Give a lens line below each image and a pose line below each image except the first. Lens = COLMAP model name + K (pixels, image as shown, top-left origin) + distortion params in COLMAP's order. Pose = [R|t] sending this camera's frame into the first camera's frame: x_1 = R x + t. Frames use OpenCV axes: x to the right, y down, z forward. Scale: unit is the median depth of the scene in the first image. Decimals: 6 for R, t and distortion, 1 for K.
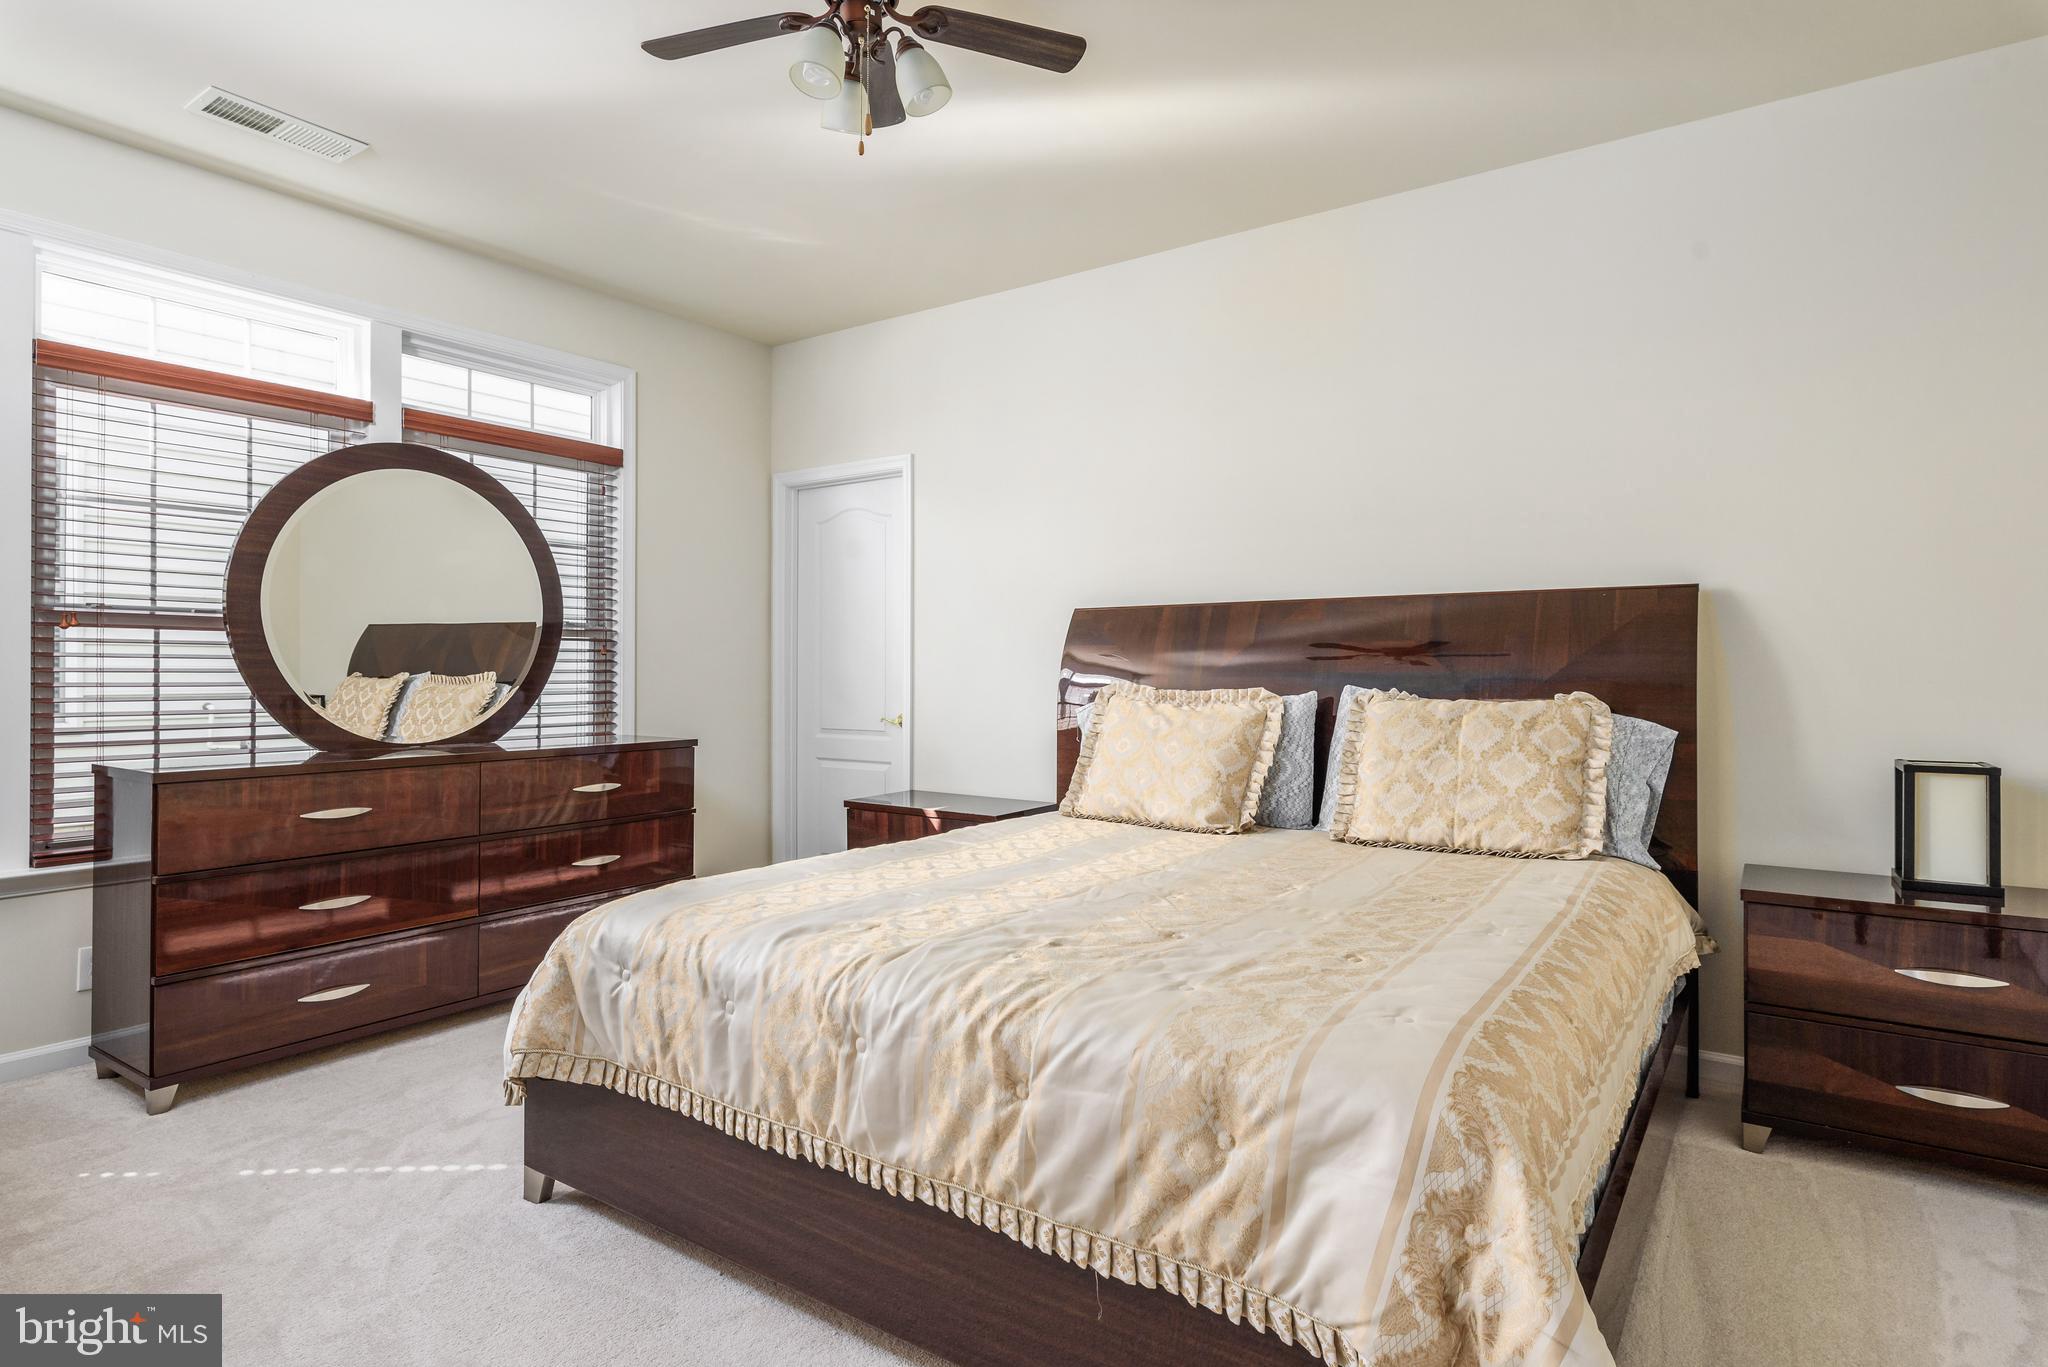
lens RADIAL K [[1096.0, 0, 1033.1], [0, 1096.0, 676.3], [0, 0, 1]] dist [-0.000356, 0.001020]
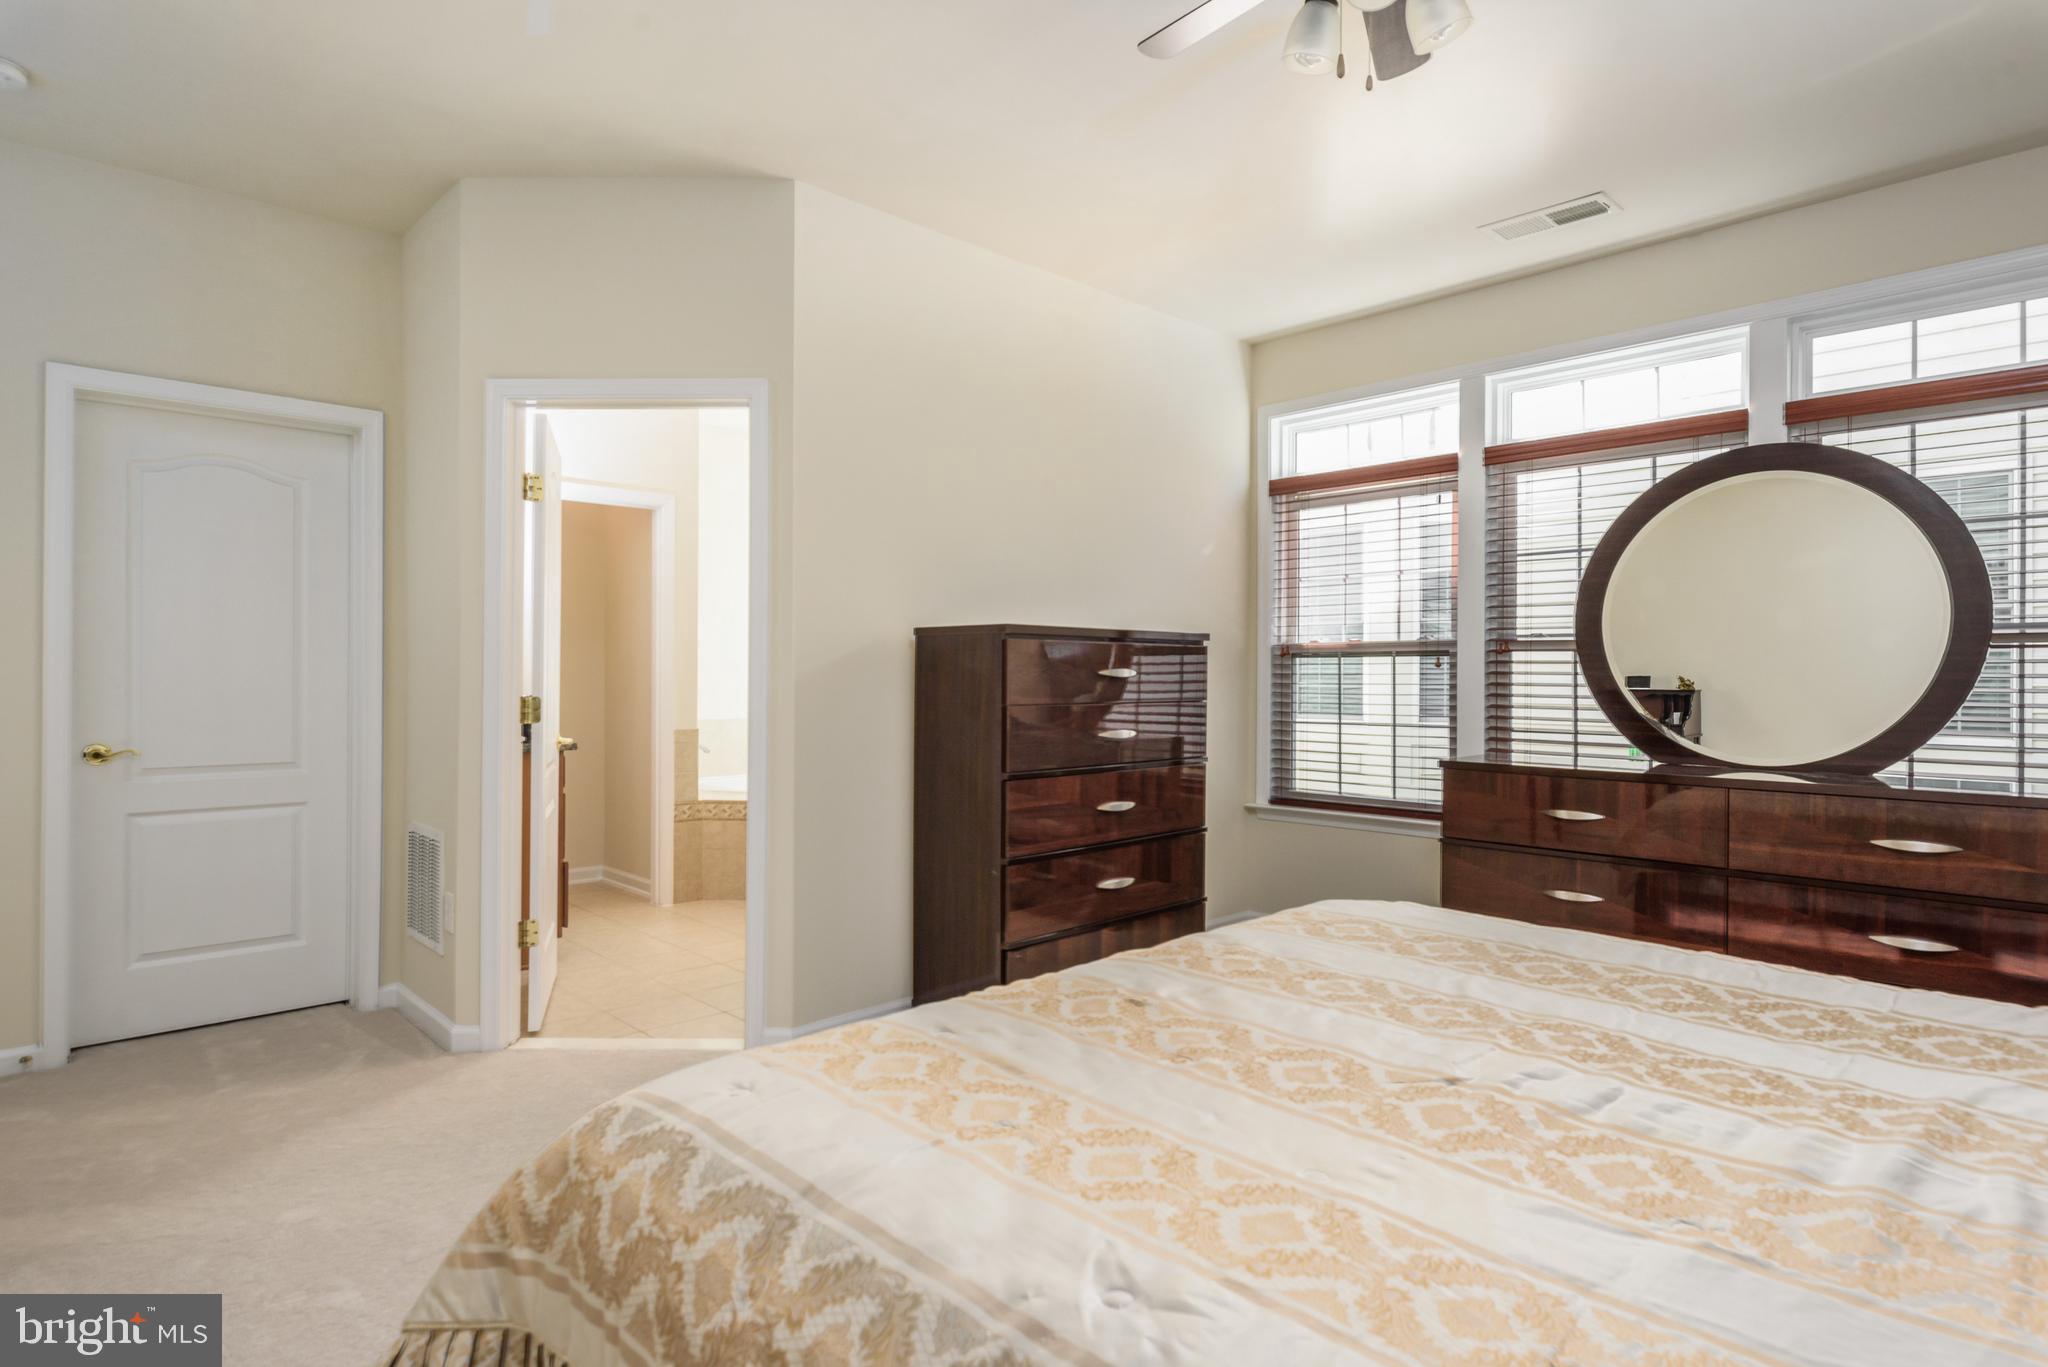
lens RADIAL K [[1096.0, 0, 1028.3], [0, 1096.0, 676.7], [0, 0, 1]] dist [-0.000356, 0.001020]
pose [[-0.169499, -0.002412, -0.985527, 0.504496], [-0.011275, 0.999936, -0.000508, -0.006758], [0.985466, 0.011026, -0.169516, 0.600804]]
